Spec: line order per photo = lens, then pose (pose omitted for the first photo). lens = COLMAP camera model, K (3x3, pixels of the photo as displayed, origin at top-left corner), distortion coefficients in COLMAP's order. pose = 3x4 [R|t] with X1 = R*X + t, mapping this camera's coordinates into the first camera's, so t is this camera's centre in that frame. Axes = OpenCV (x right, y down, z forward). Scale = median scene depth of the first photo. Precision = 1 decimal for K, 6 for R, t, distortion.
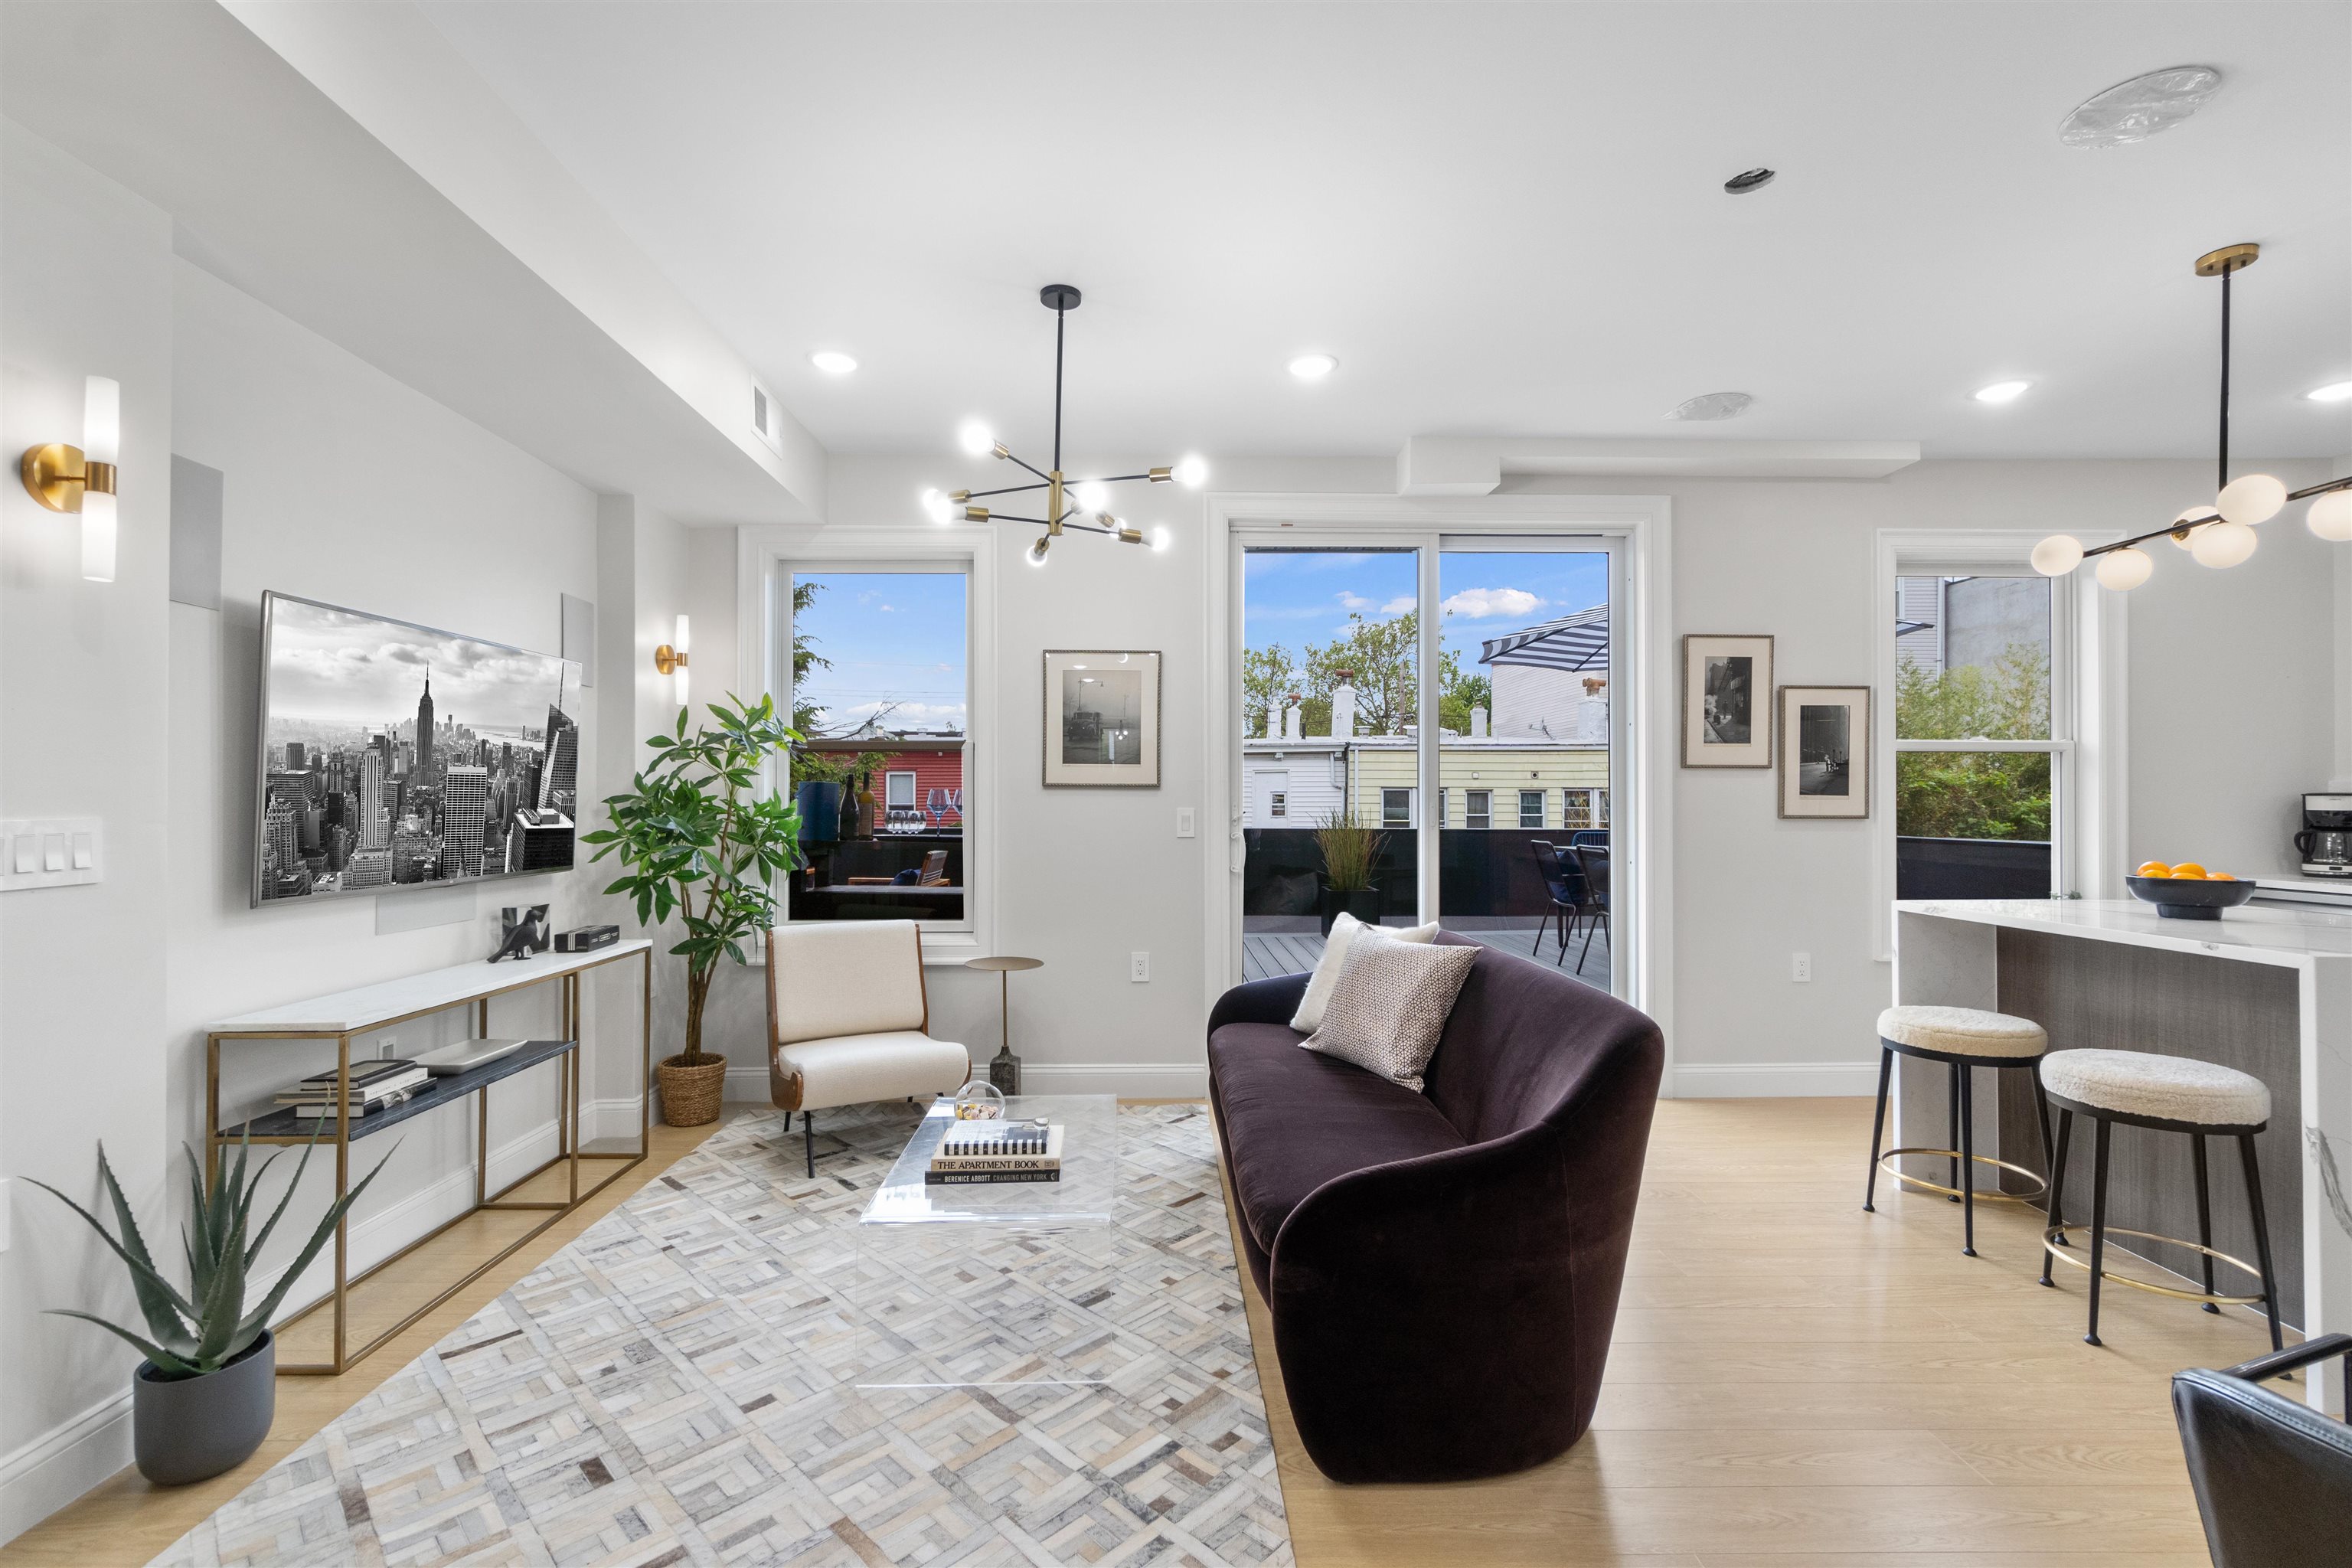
lens RADIAL K [[1028.6, 0, 1173.1], [0, 1028.6, 786.3], [0, 0, 1]] dist [-0.002780, -0.000741]
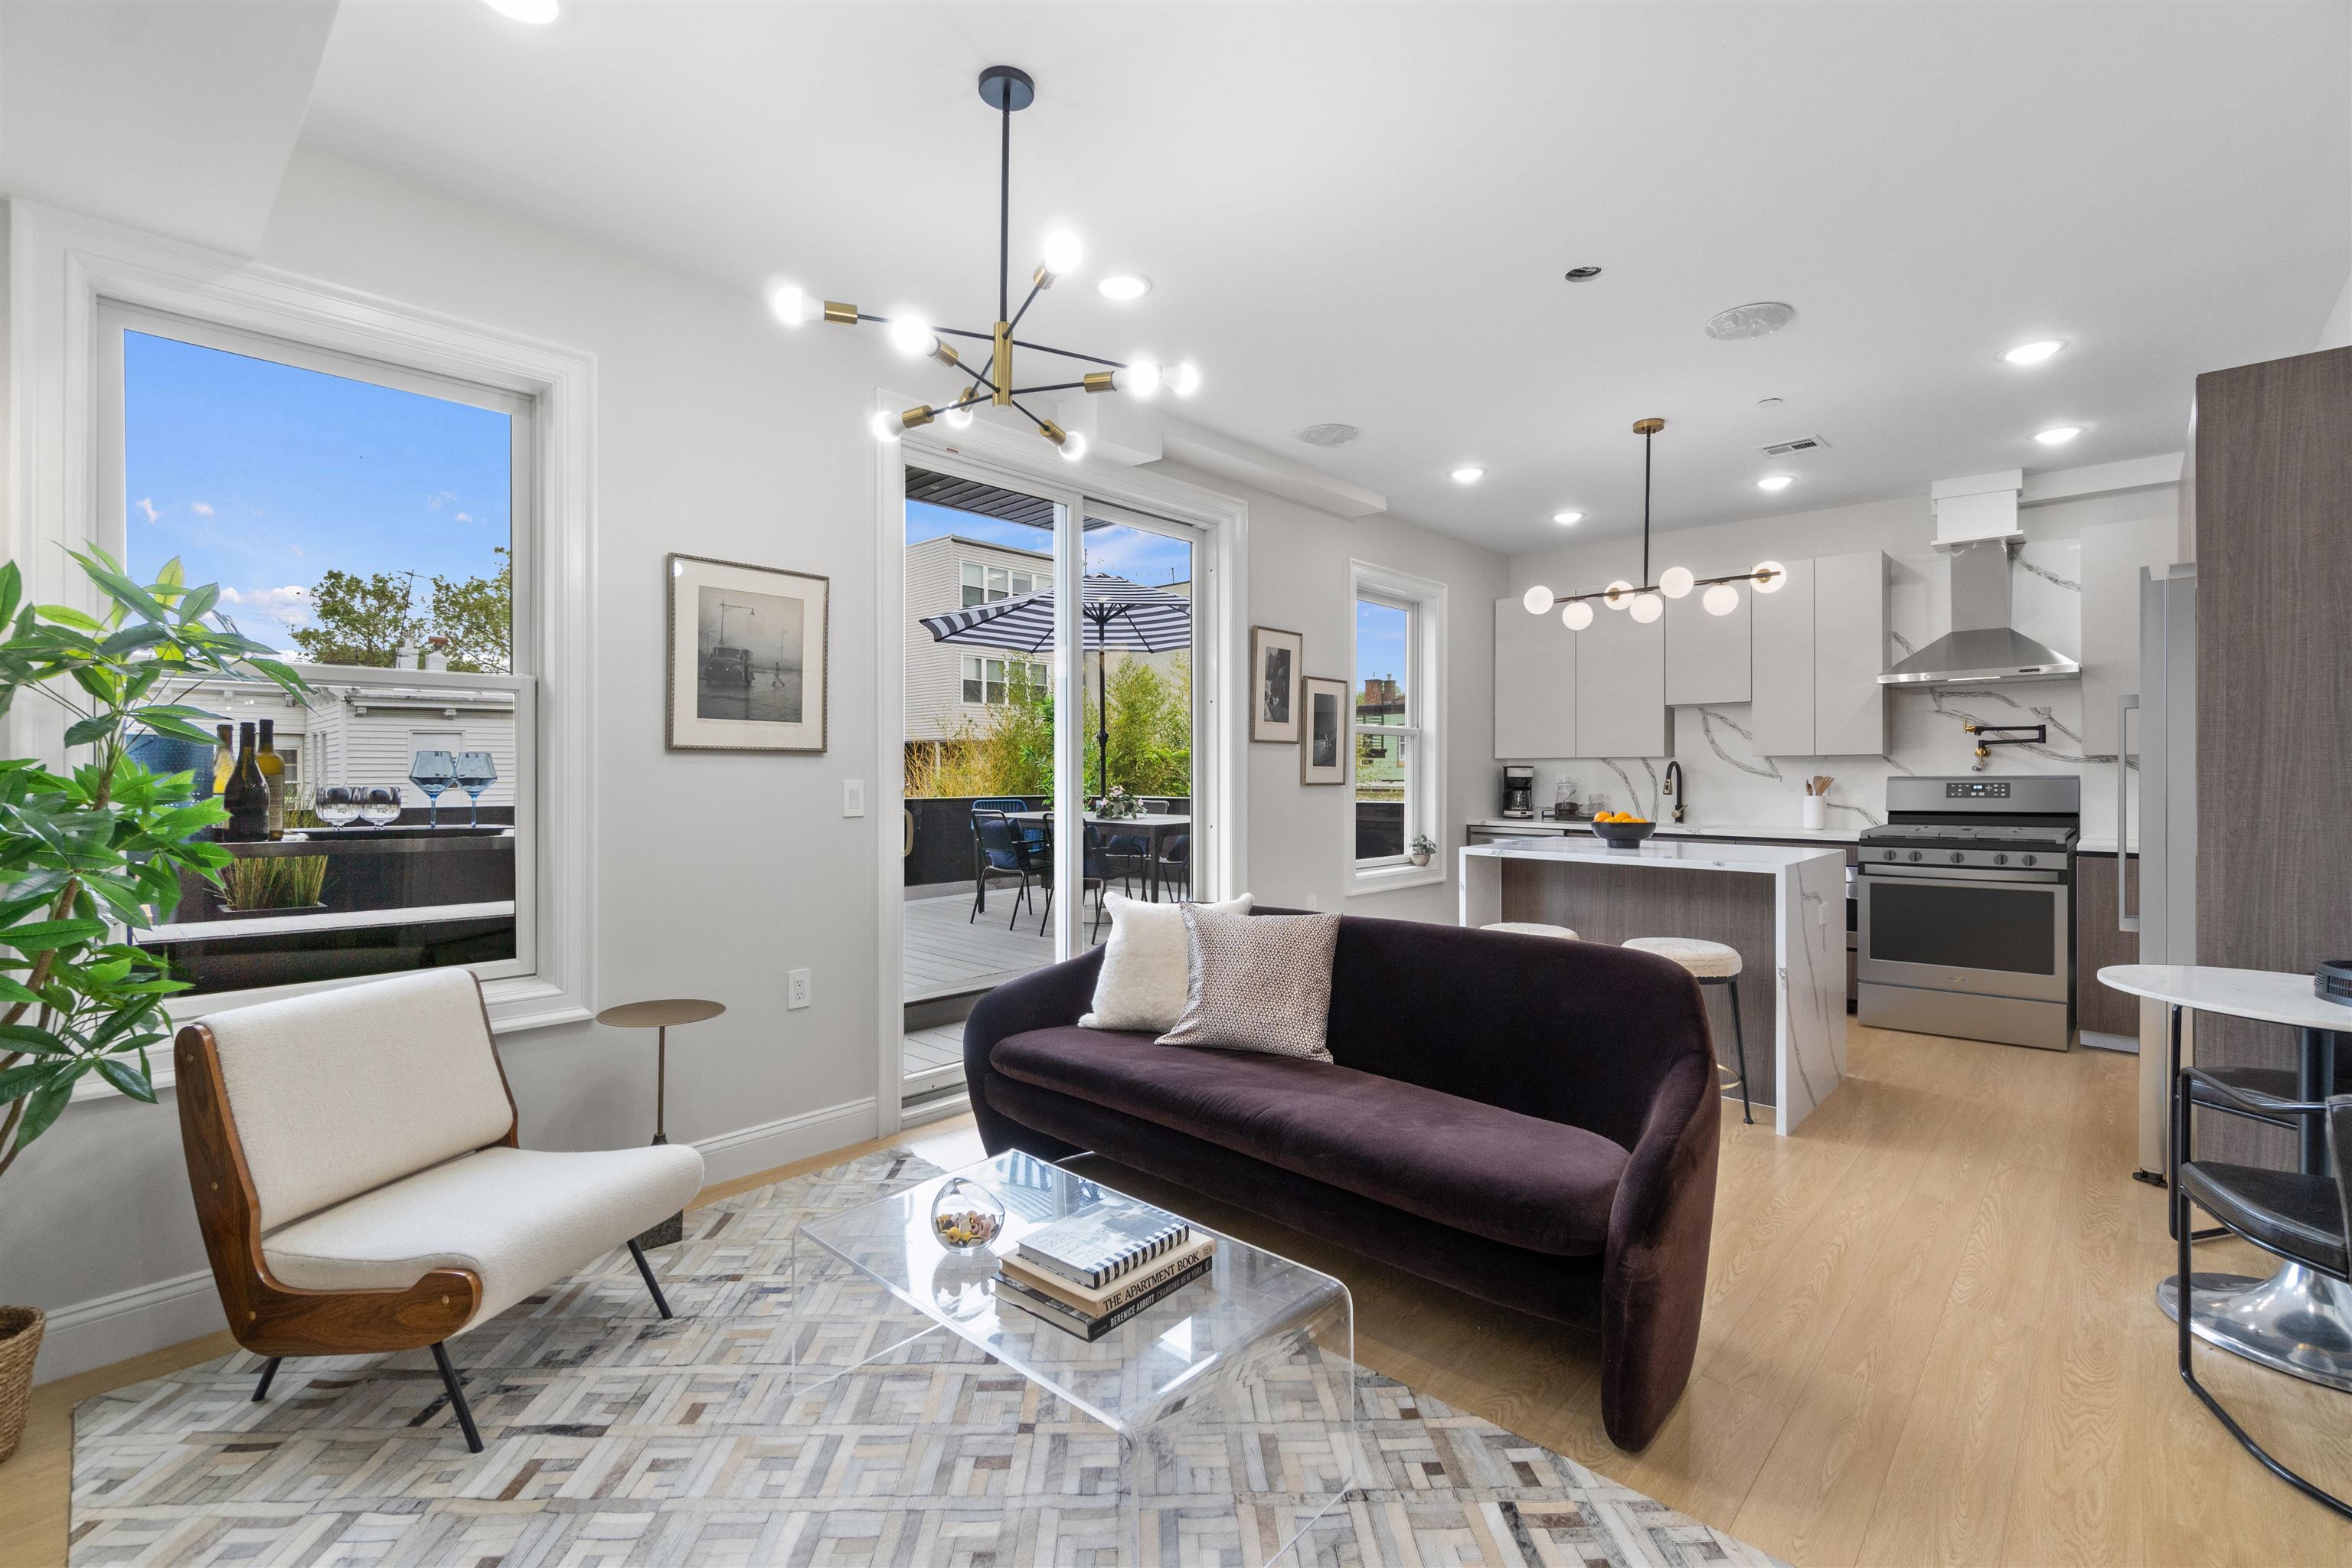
lens RADIAL K [[1016.4, 0, 1178.5], [0, 1016.4, 762.5], [0, 0, 1]] dist [-0.011357, 0.005561]
pose [[0.700469, 0.006668, 0.713651, -0.376863], [-0.011787, 0.999928, 0.002226, 0.003208], [-0.713585, -0.009971, 0.700497, 0.277162]]
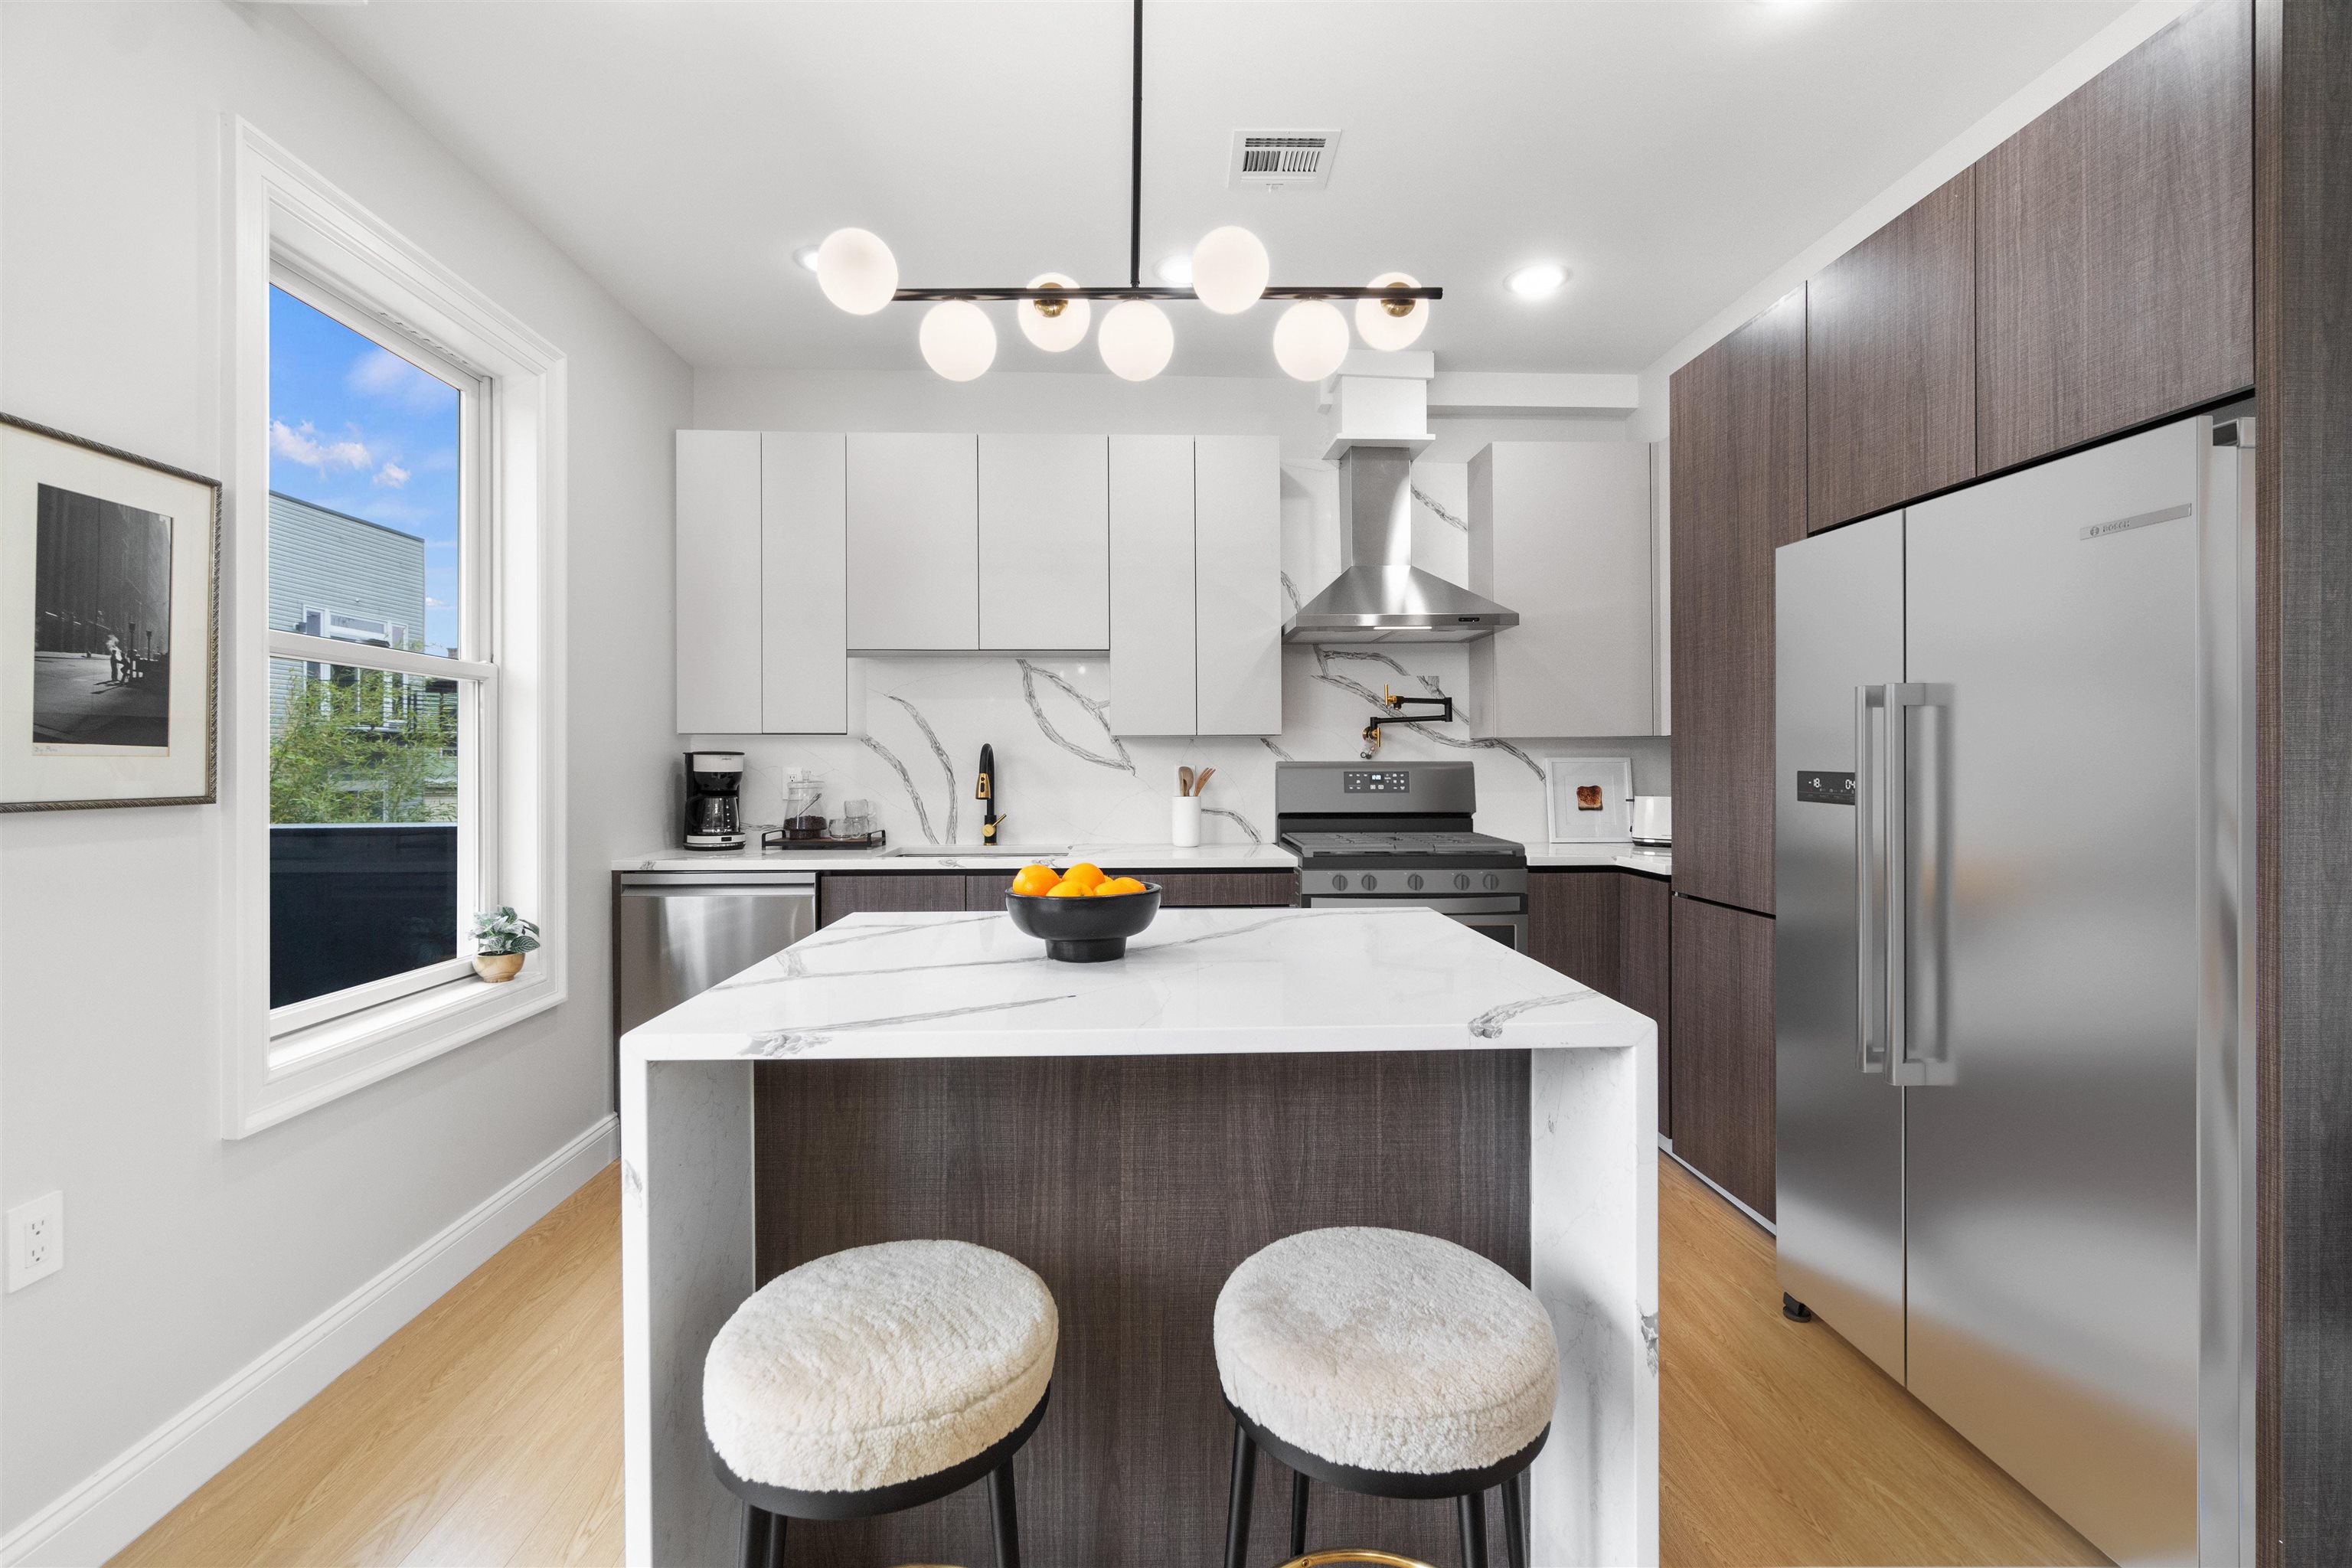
lens RADIAL K [[1021.7, 0, 1169.9], [0, 1021.7, 772.3], [0, 0, 1]] dist [-0.000888, 0.000112]
pose [[-0.016896, -0.009749, 0.999810, 0.270482], [-0.012412, 0.999877, 0.009540, 0.010748], [-0.999780, -0.012249, -0.017015, 0.646338]]
